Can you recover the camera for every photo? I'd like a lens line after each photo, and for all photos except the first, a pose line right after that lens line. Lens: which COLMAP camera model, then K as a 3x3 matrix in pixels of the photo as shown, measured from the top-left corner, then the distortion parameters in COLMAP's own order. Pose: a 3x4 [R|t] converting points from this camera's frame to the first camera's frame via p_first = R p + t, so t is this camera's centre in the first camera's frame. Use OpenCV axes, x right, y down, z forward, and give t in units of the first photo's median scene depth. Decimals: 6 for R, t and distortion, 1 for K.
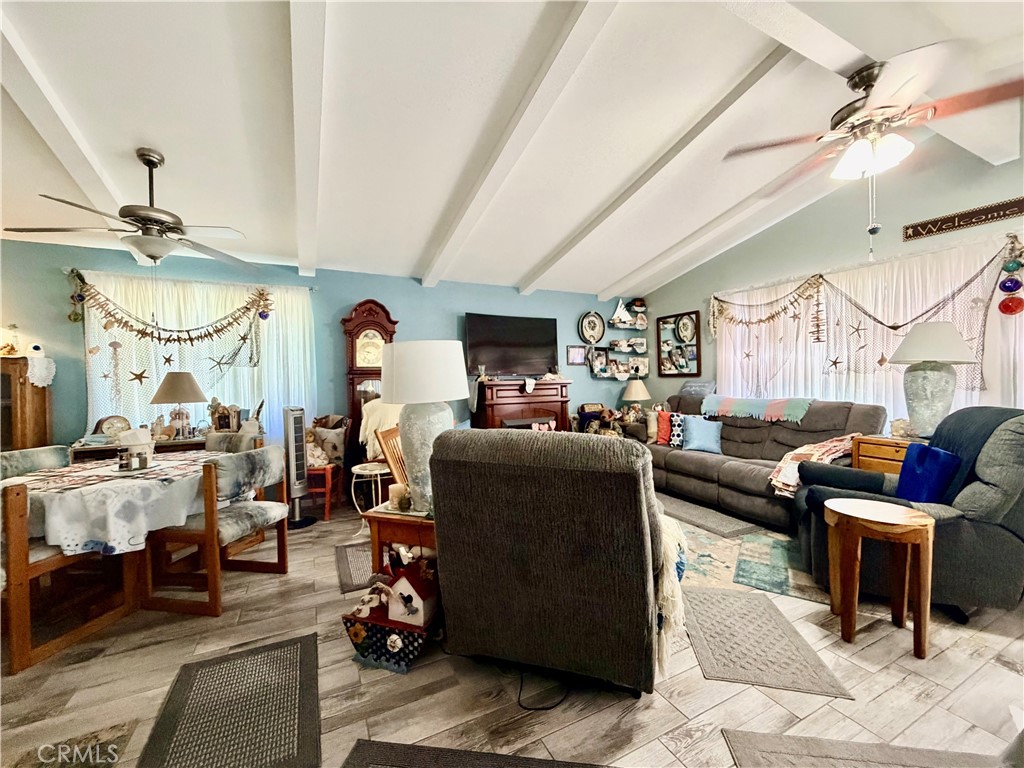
lens RADIAL K [[410.3, 0, 511.6], [0, 410.3, 389.1], [0, 0, 1]] dist [0.000463, 0.000203]
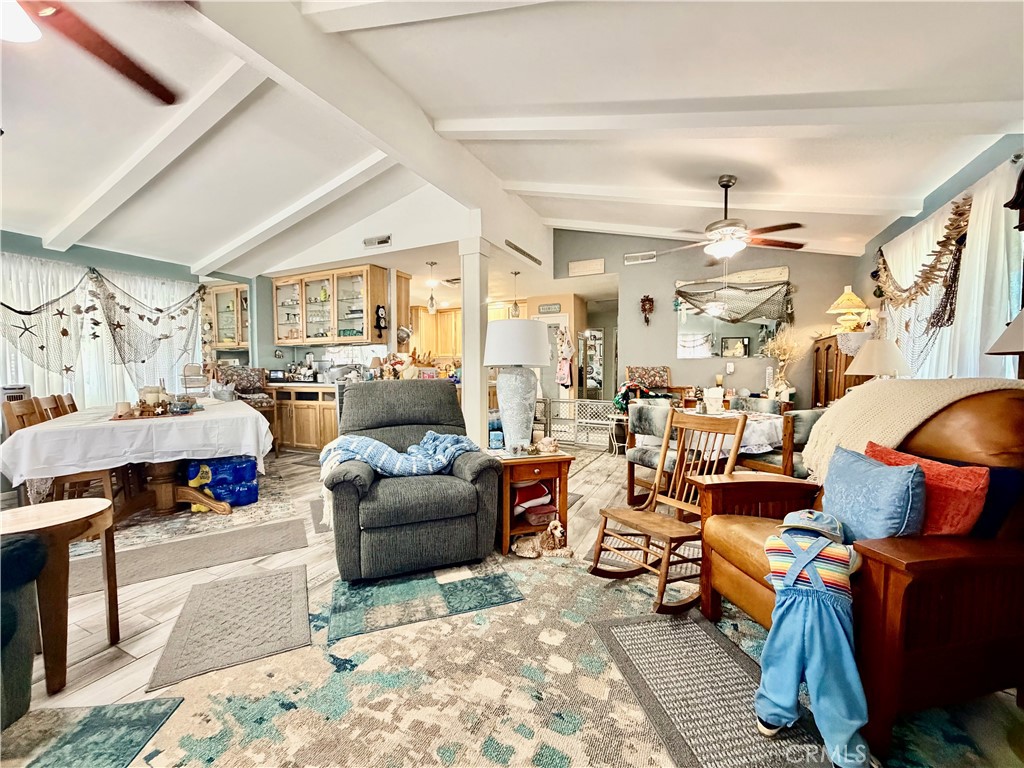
lens RADIAL K [[410.3, 0, 509.3], [0, 410.3, 385.8], [0, 0, 1]] dist [0.000463, 0.000203]
pose [[-0.785759, 0.039492, -0.617270, 0.371650], [-0.001671, 0.997821, 0.065965, -0.002006], [0.618530, 0.052864, -0.783981, 1.219421]]
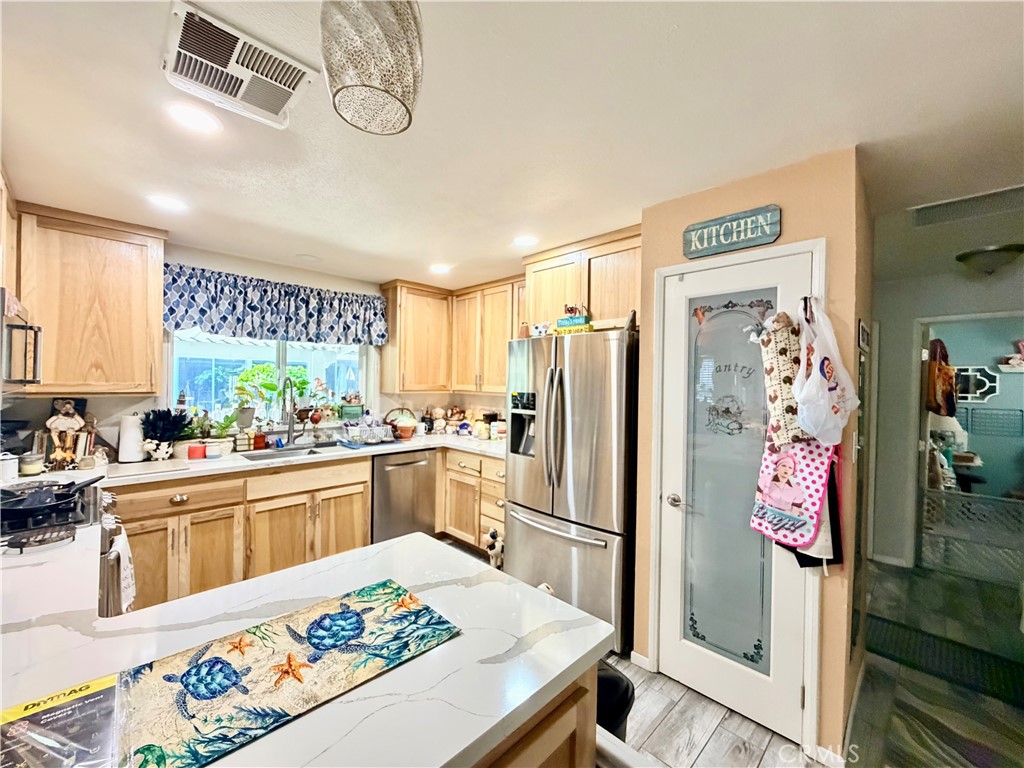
lens RADIAL K [[410.3, 0, 507.8], [0, 410.3, 385.3], [0, 0, 1]] dist [0.000463, 0.000203]
pose [[-0.949875, -0.003070, -0.312616, -0.682670], [-0.014787, 0.999274, 0.035116, -0.075259], [0.312281, 0.037978, -0.949230, 0.080754]]
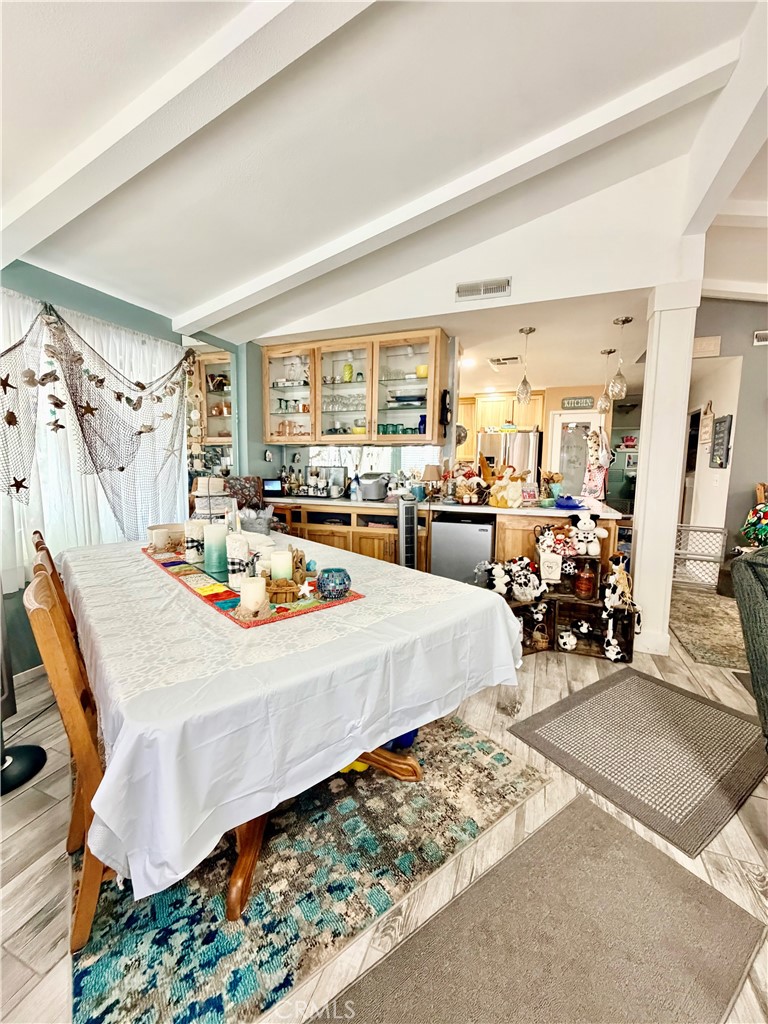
lens RADIAL K [[410.3, 0, 384.2], [0, 410.3, 510.5], [0, 0, 1]] dist [0.000463, 0.000203]
pose [[-0.745122, 0.072134, -0.663016, 0.635129], [-0.022049, 0.990926, 0.132588, -0.028925], [0.666563, 0.113413, -0.736771, 0.417469]]
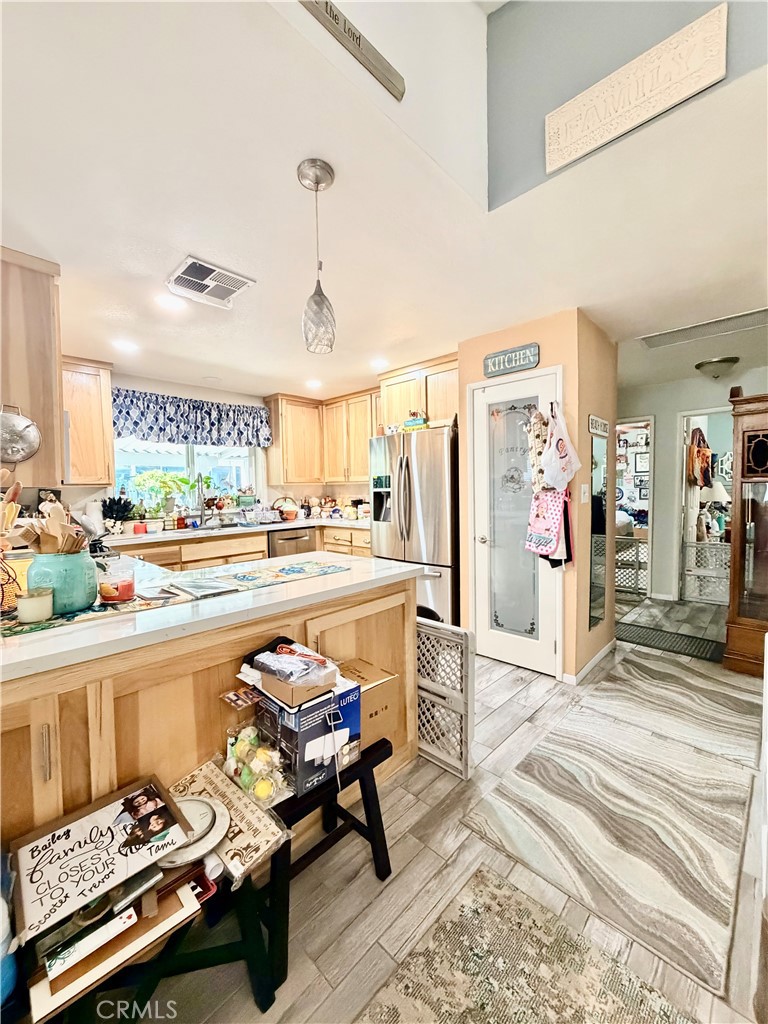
lens RADIAL K [[410.3, 0, 382.3], [0, 410.3, 508.1], [0, 0, 1]] dist [0.000463, 0.000203]
pose [[-0.940097, 0.043396, -0.338133, -0.589115], [0.018529, 0.996903, 0.076427, -0.031028], [0.340403, 0.065584, -0.937990, 0.366639]]
